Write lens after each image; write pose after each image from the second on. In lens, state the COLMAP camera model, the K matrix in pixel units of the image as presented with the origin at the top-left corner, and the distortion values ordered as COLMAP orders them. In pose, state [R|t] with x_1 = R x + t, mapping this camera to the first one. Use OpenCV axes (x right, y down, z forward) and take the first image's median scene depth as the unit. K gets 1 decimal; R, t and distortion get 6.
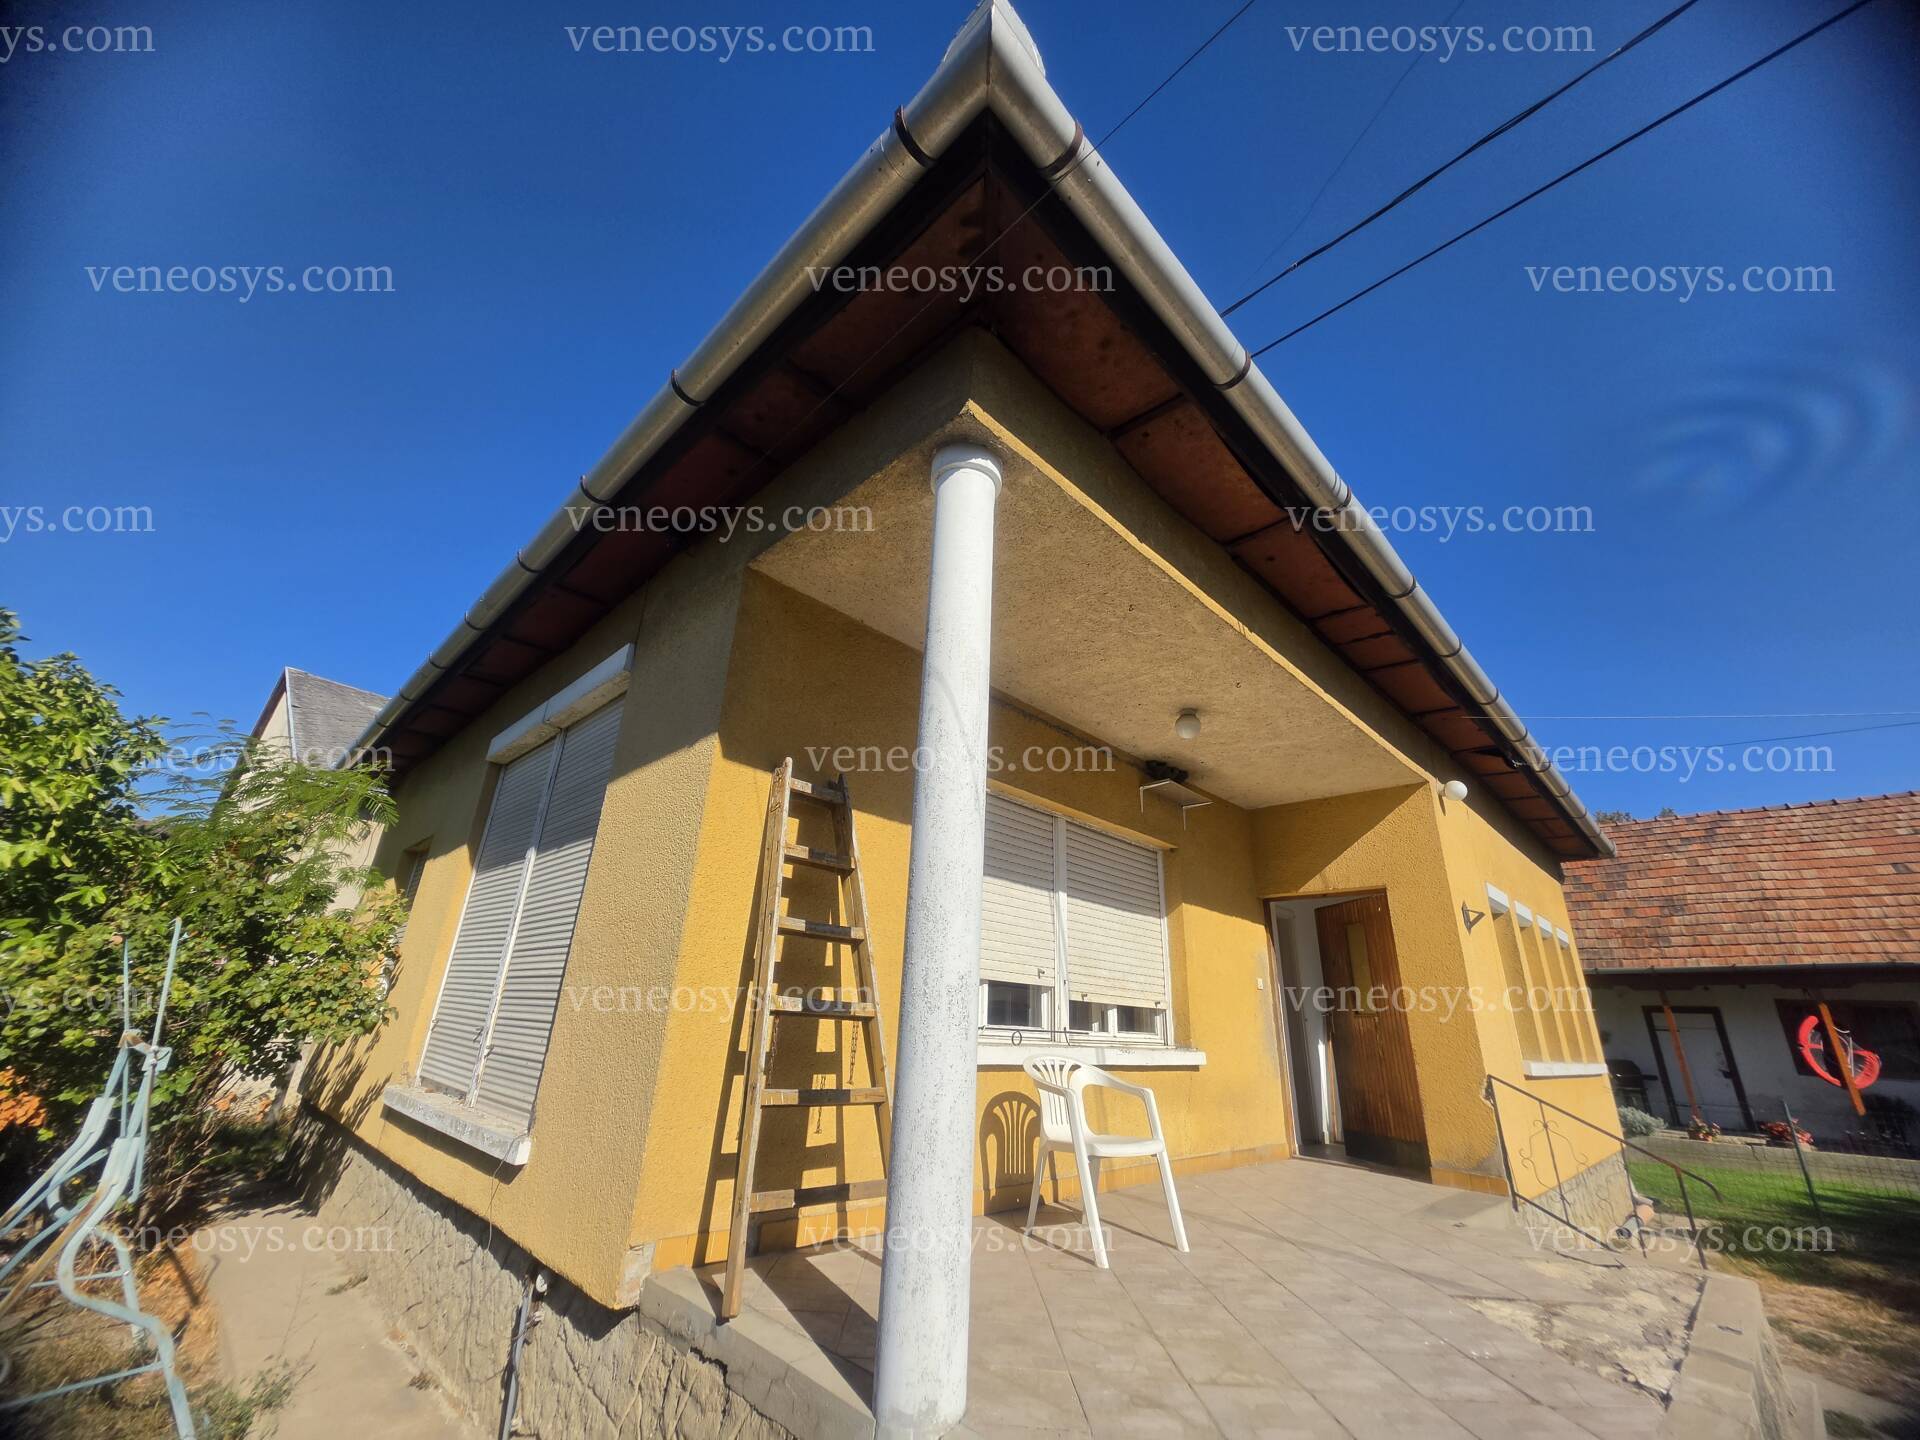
lens RADIAL K [[768.0, 0, 953.1], [0, 768.0, 718.0], [0, 0, 1]] dist [-0.002350, -0.000213]
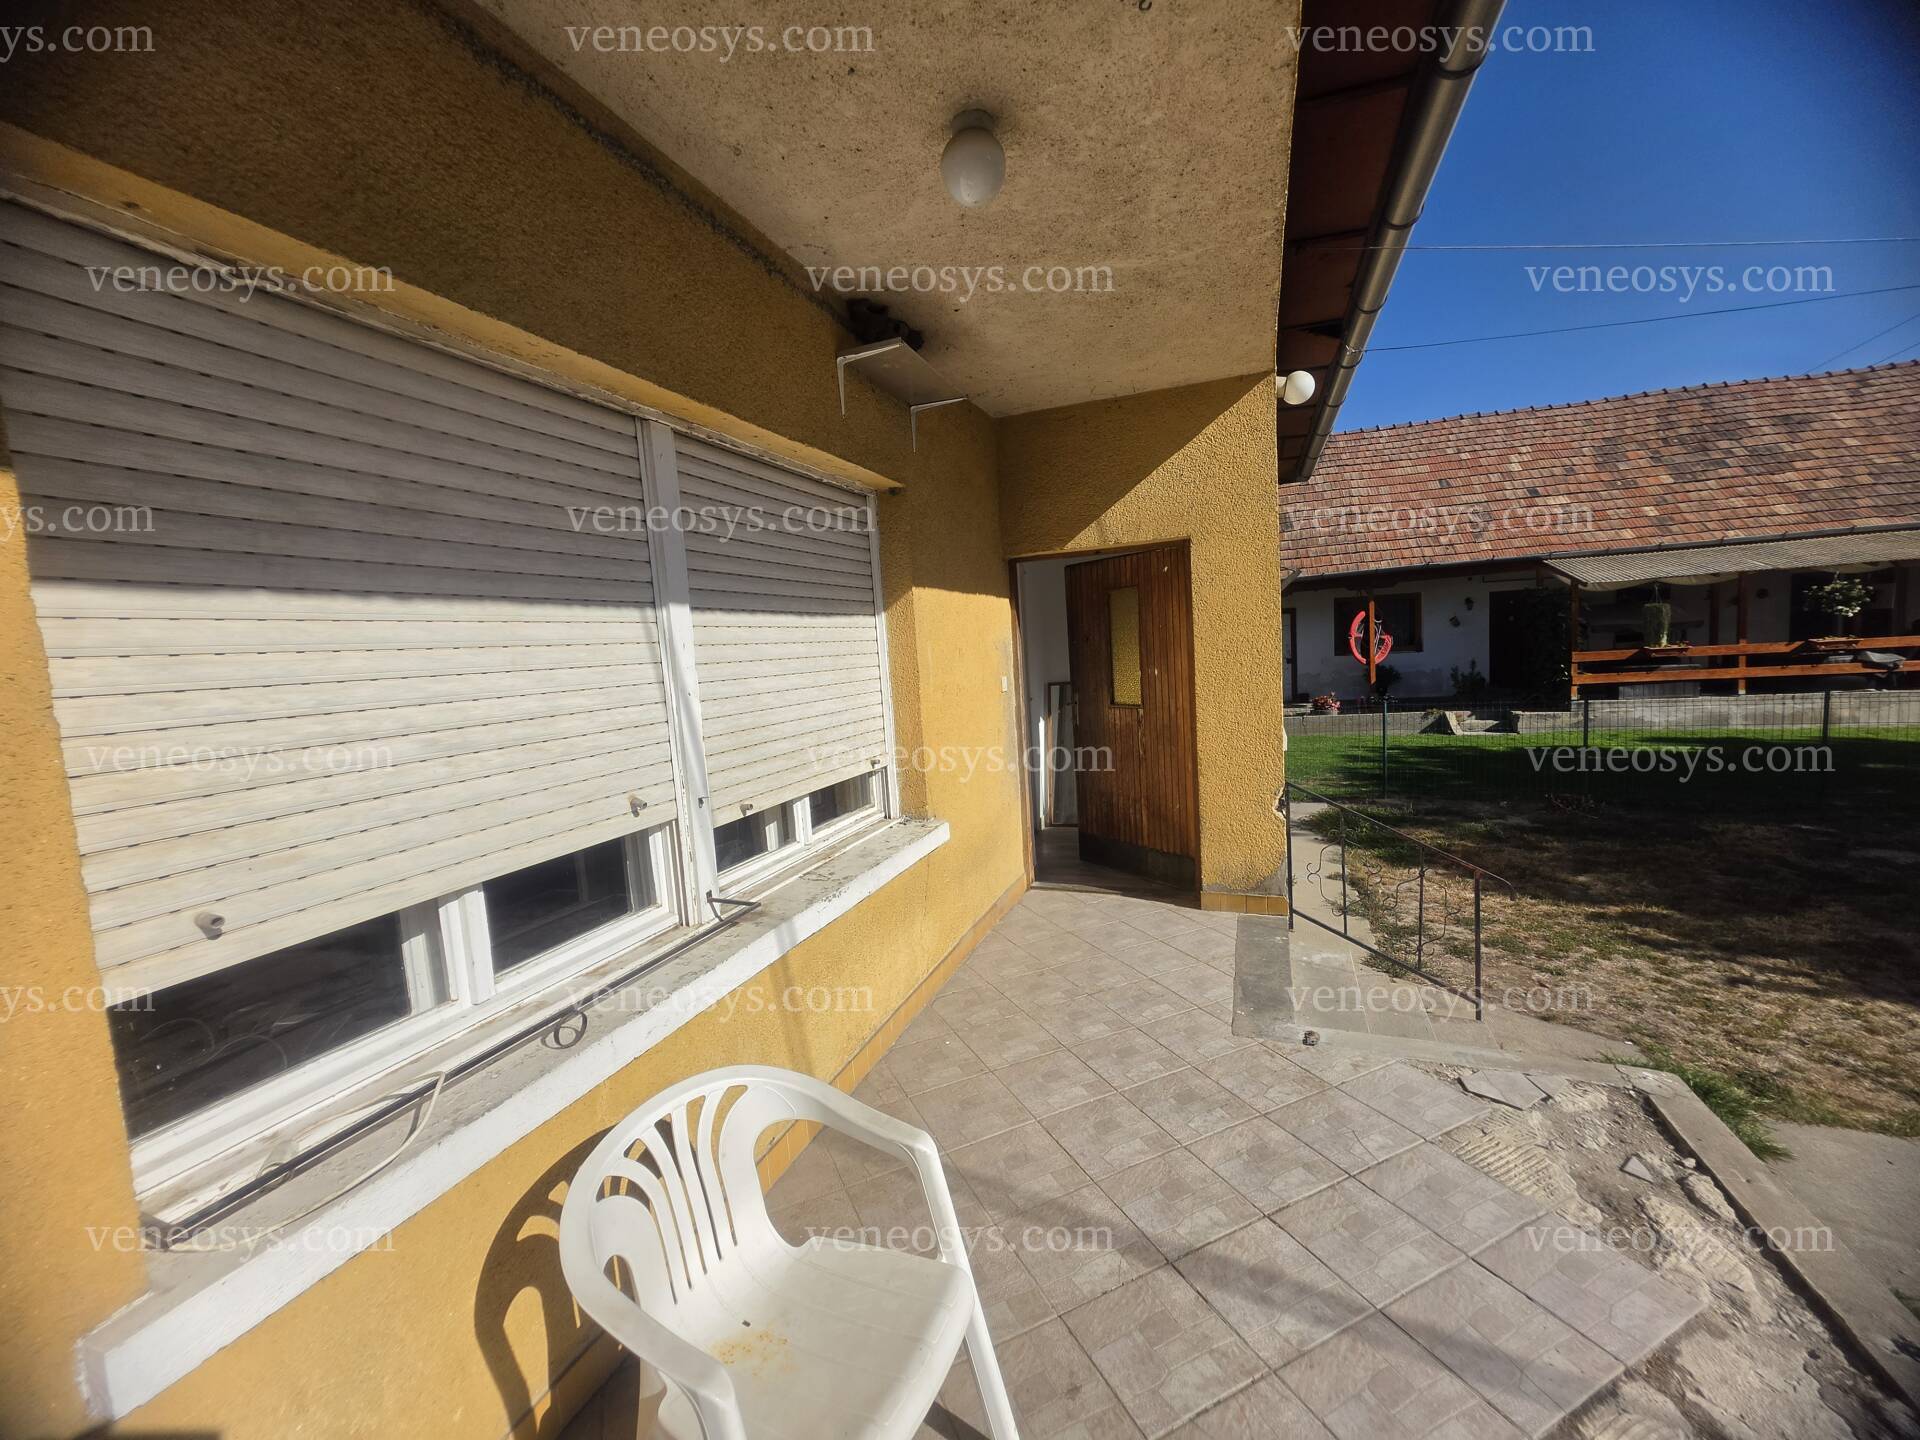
lens RADIAL K [[768.0, 0, 953.1], [0, 768.0, 718.0], [0, 0, 1]] dist [-0.002350, -0.000213]
pose [[0.911509, -0.140732, 0.386453, 0.091170], [-0.051443, 0.893243, 0.446621, 0.070767], [-0.408050, -0.426979, 0.806959, 0.476073]]
